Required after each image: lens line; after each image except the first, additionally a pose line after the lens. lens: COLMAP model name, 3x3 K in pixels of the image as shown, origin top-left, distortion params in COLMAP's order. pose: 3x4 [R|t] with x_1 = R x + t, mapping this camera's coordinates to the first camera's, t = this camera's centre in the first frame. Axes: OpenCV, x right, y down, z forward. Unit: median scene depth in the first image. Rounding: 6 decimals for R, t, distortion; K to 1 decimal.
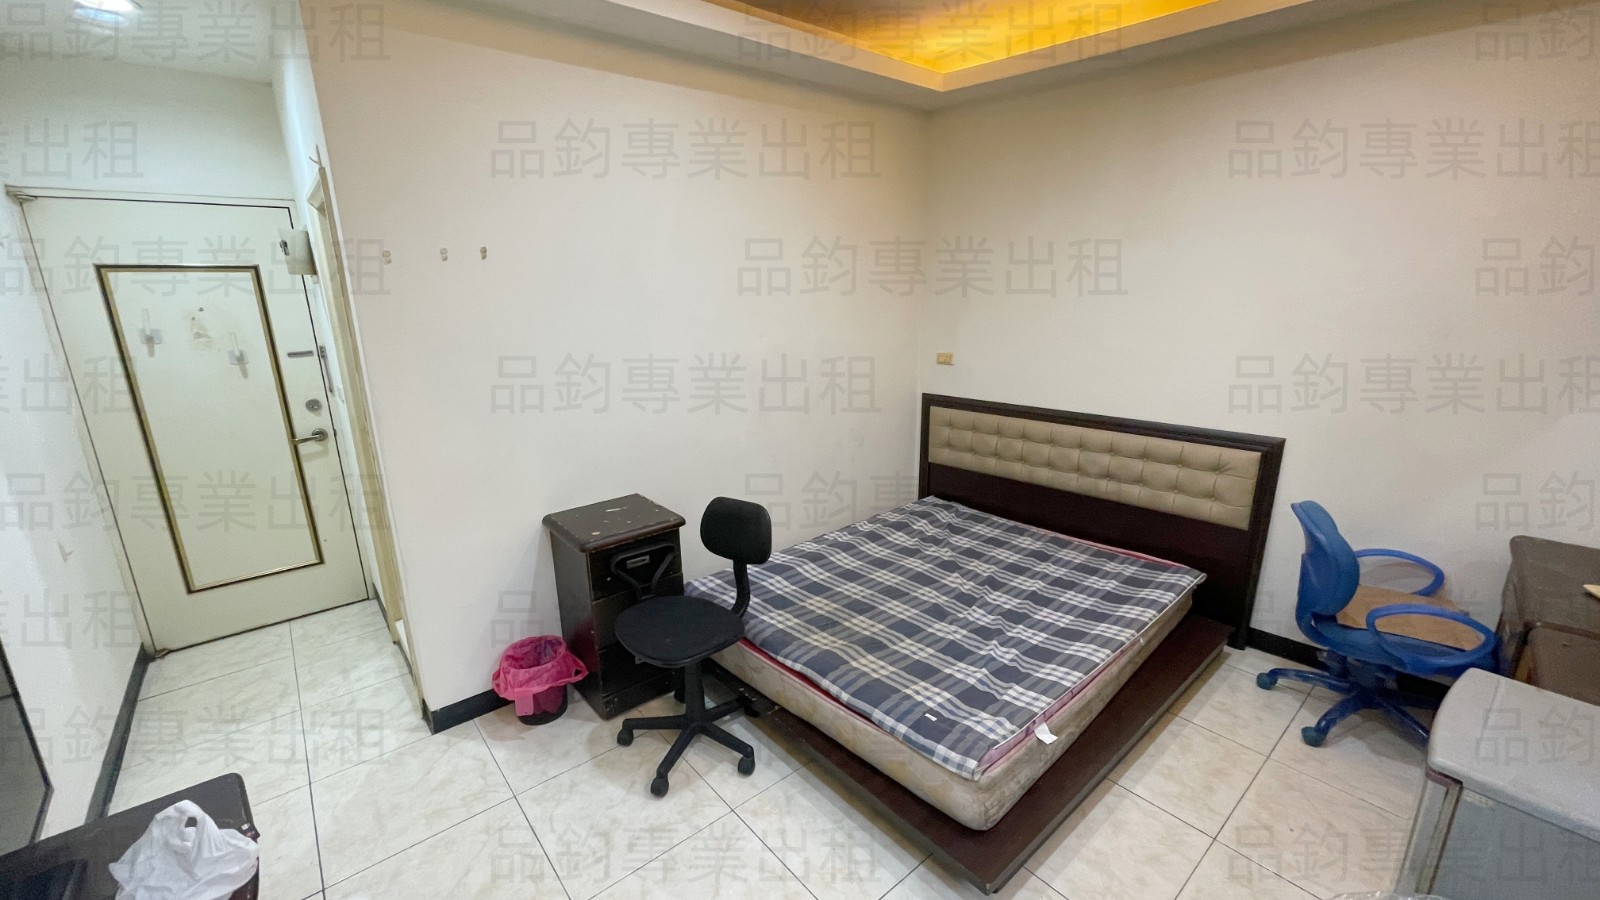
lens RADIAL K [[644.2, 0, 797.7], [0, 644.2, 454.5], [0, 0, 1]] dist [0.000661, 0.000470]
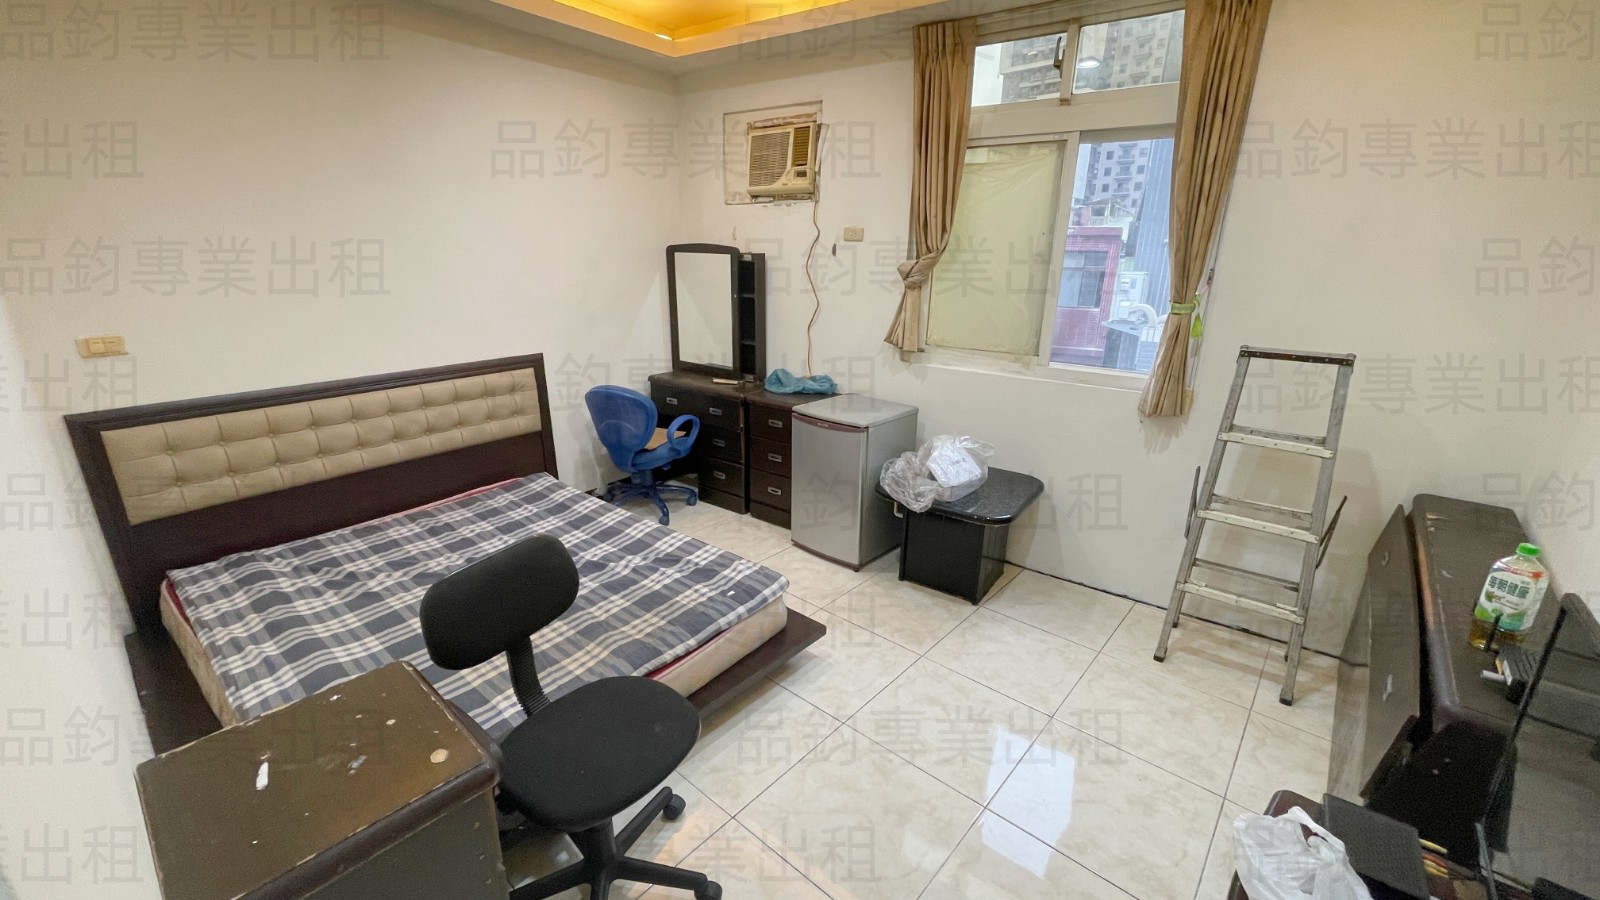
lens RADIAL K [[674.4, 0, 781.6], [0, 674.4, 457.9], [0, 0, 1]] dist [0.000192, 0.000042]
pose [[-0.156465, -0.287626, 0.944876, -0.659077], [0.238243, 0.917419, 0.318719, -0.144603], [-0.958519, 0.274979, -0.075019, 0.666509]]
